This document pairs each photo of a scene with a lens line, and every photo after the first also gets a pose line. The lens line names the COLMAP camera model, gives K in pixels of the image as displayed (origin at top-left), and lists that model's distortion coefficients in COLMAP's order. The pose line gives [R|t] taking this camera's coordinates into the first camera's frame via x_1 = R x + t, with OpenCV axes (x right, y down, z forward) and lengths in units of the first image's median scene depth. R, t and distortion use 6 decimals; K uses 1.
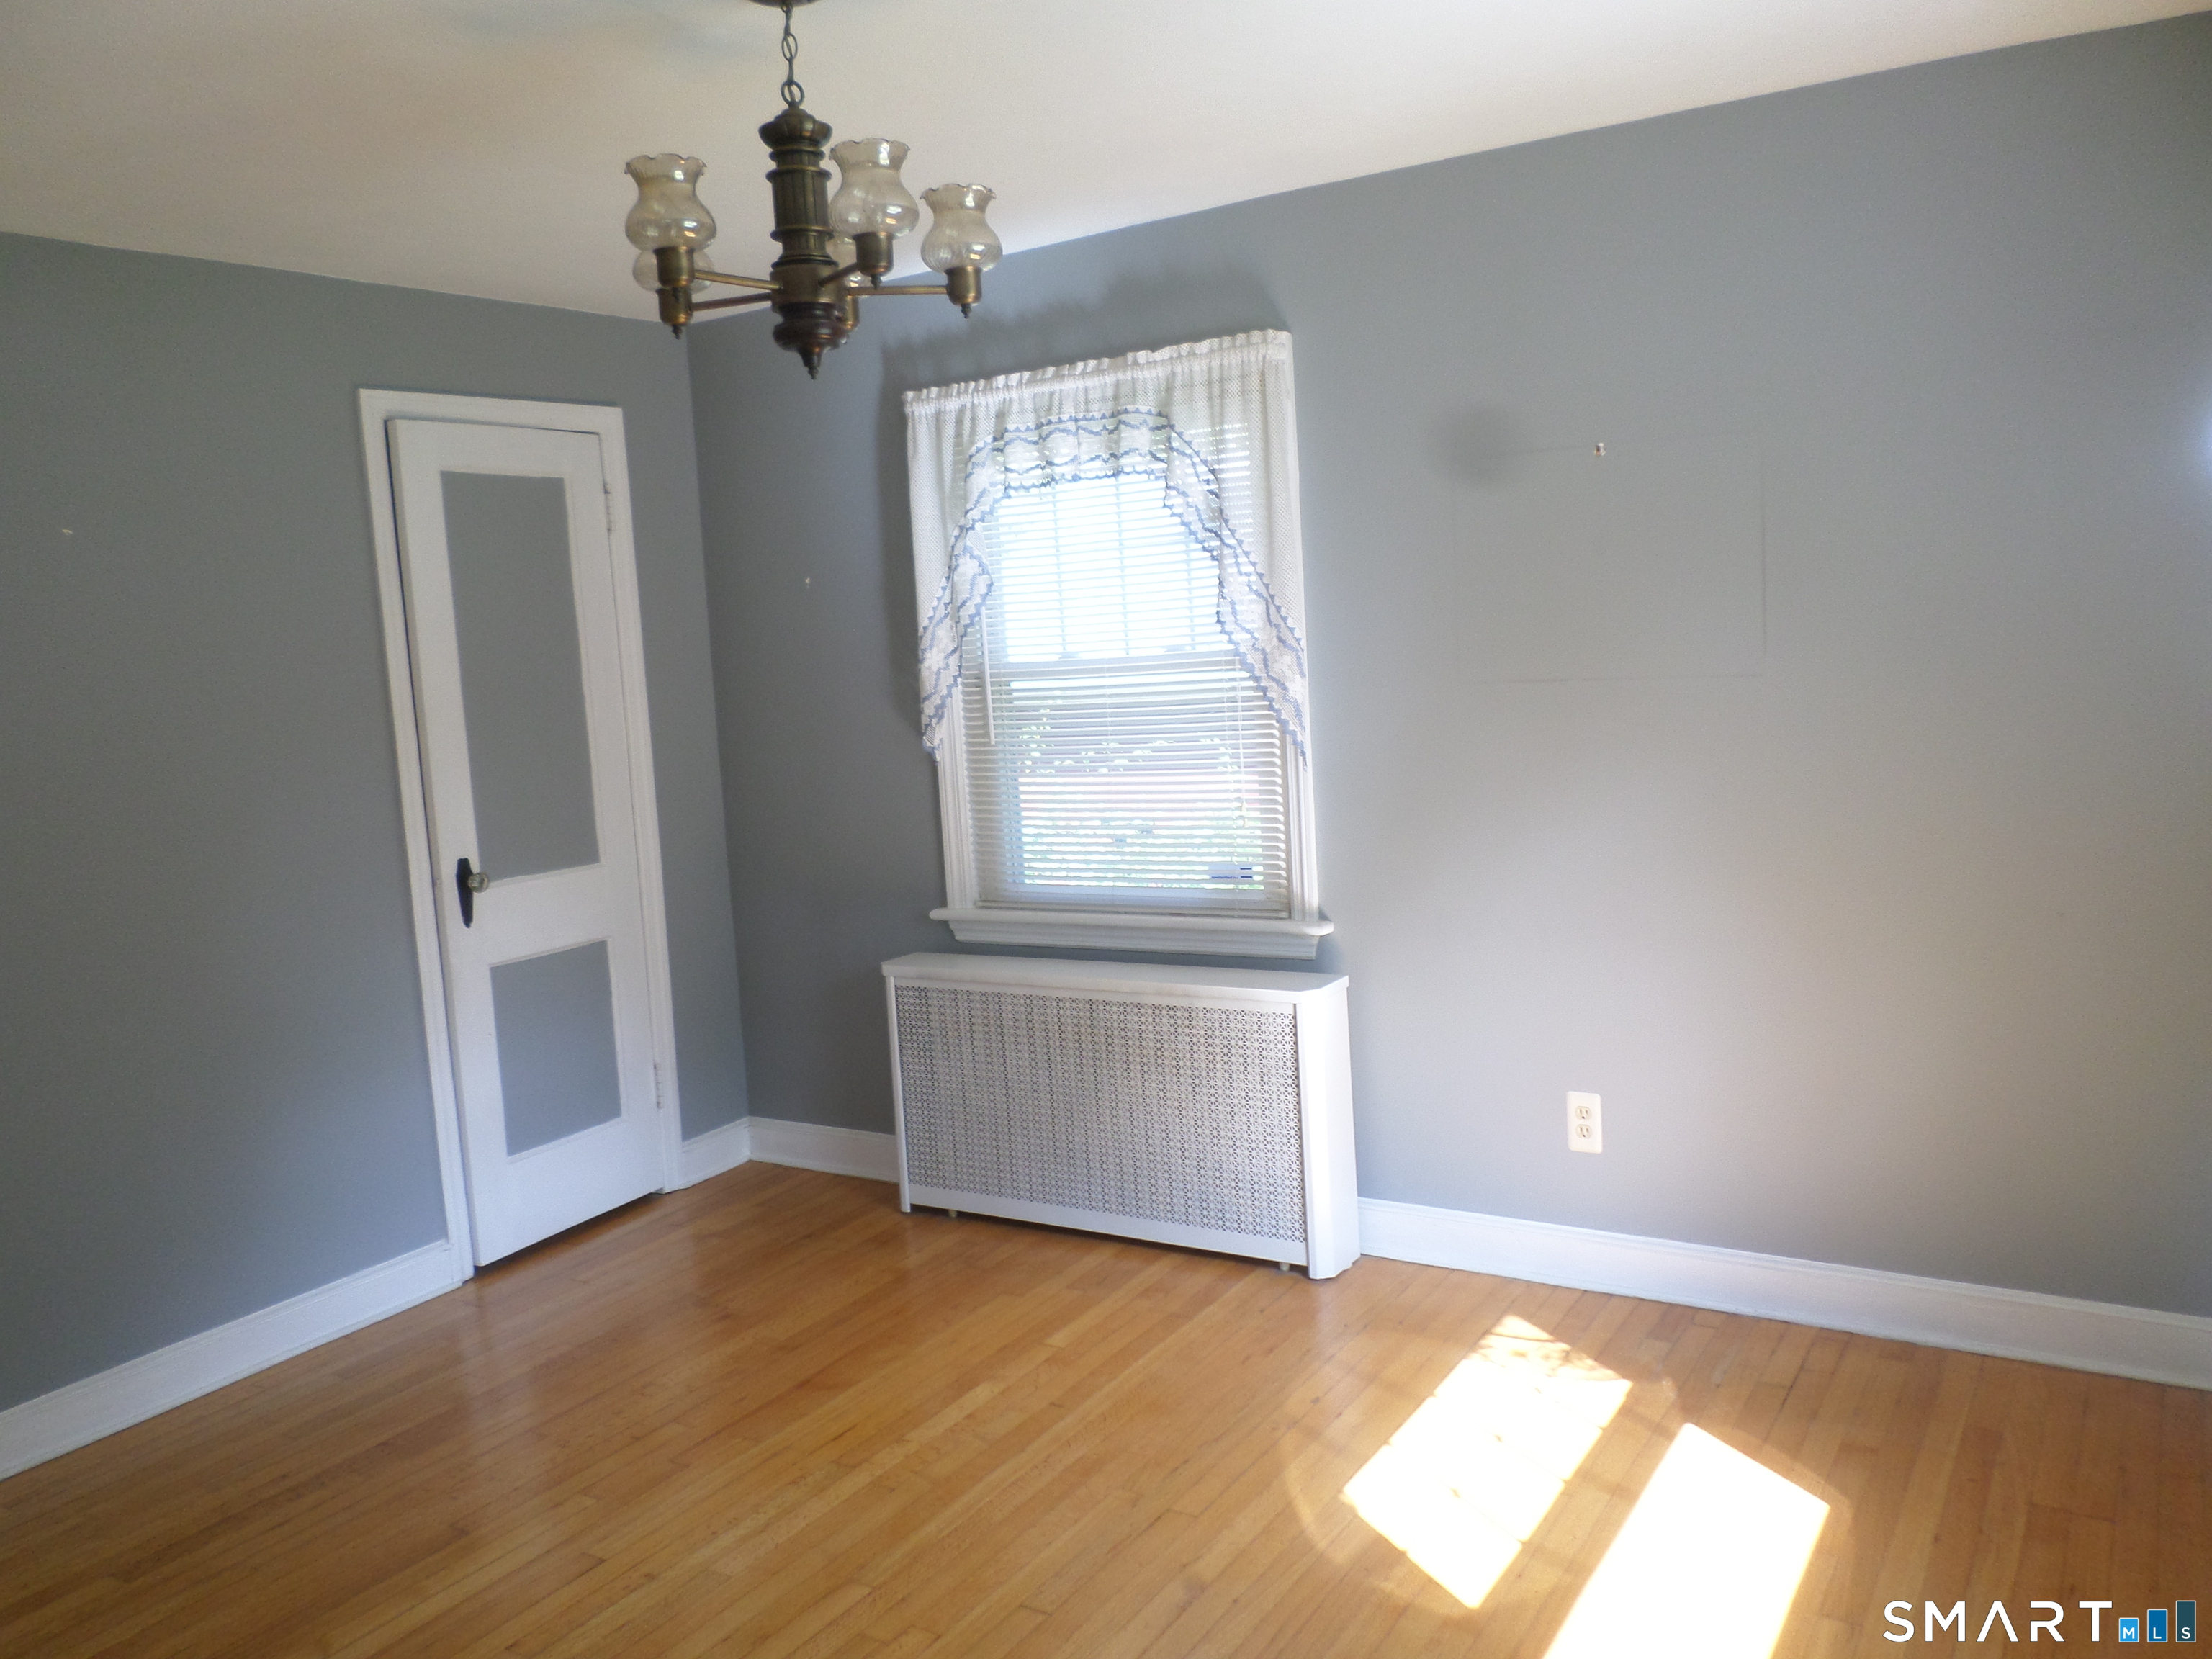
lens RADIAL K [[1689.9, 0, 1118.1], [0, 1689.9, 834.5], [0, 0, 1]] dist [-0.000595, -0.015631]
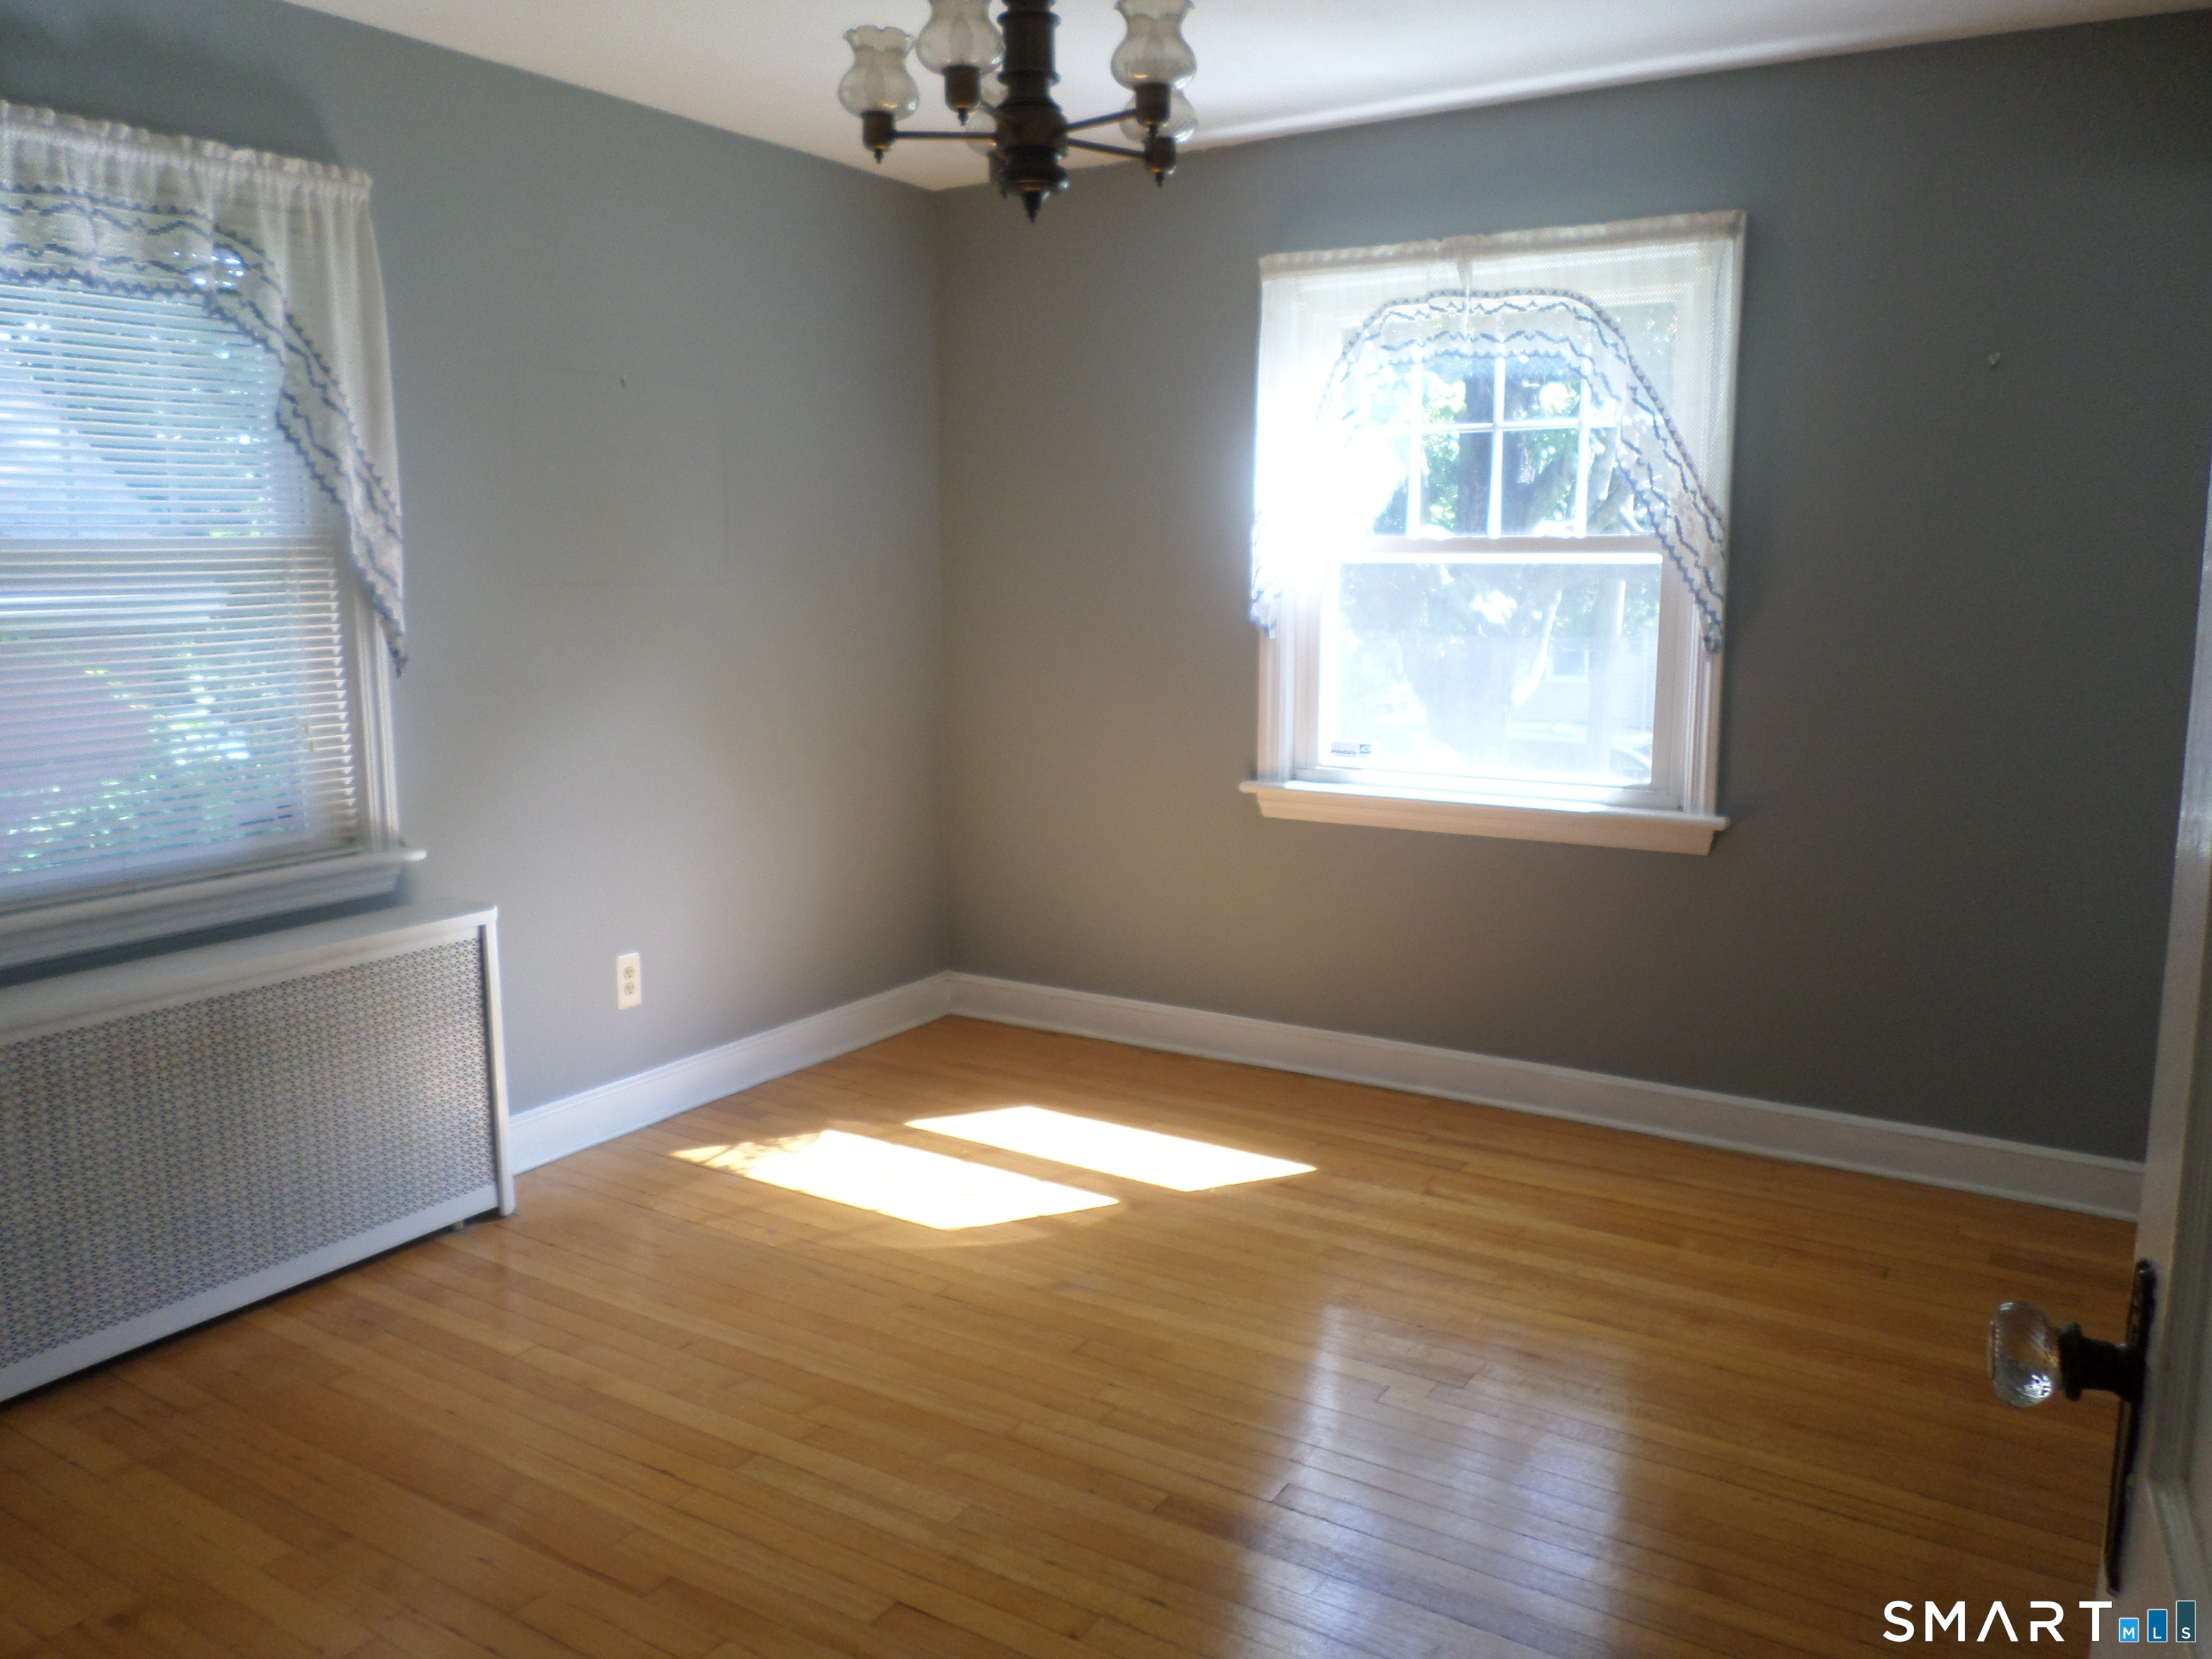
lens RADIAL K [[1689.9, 0, 1119.5], [0, 1689.9, 823.5], [0, 0, 1]] dist [-0.000595, -0.015631]
pose [[-0.008003, -0.098170, 0.995137, -0.798249], [0.118531, 0.988060, 0.098425, -0.004230], [-0.992918, 0.118742, 0.003729, 0.631155]]
